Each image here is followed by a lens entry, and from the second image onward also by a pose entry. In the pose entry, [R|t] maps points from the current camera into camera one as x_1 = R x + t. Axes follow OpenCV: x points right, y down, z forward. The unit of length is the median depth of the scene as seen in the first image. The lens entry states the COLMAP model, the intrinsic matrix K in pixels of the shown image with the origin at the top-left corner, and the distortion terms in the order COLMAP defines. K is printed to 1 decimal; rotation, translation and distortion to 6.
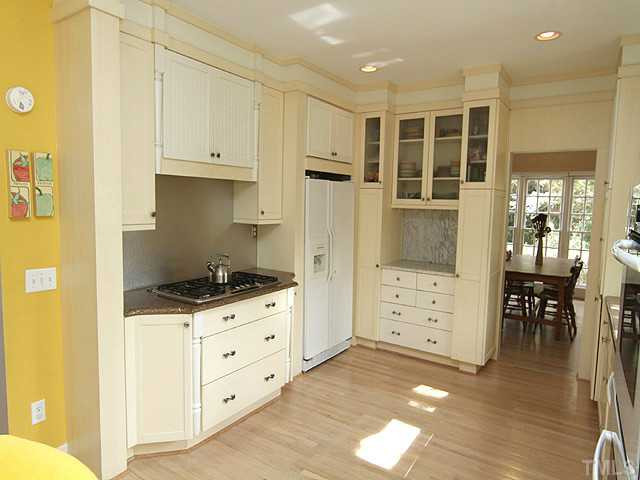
lens RADIAL K [[410.4, 0, 315.7], [0, 410.4, 239.6], [0, 0, 1]] dist [-0.006676, -0.003447]
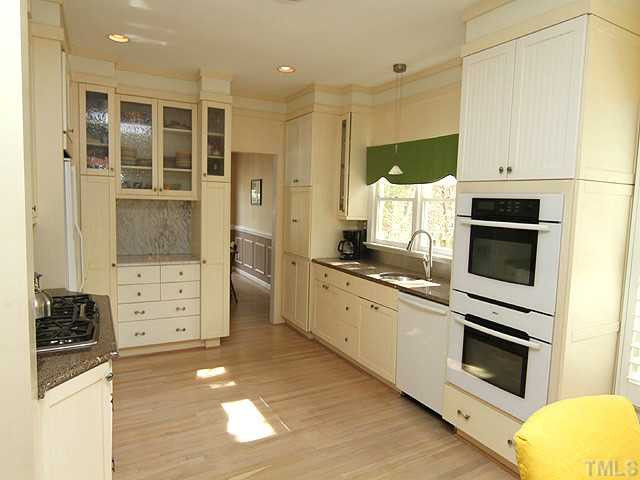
lens RADIAL K [[410.4, 0, 315.8], [0, 410.4, 237.9], [0, 0, 1]] dist [-0.006676, -0.003447]
pose [[0.463870, -0.092024, 0.881111, -0.455986], [0.062658, 0.995507, 0.070985, -0.031858], [-0.883685, 0.022281, 0.467552, 0.230359]]
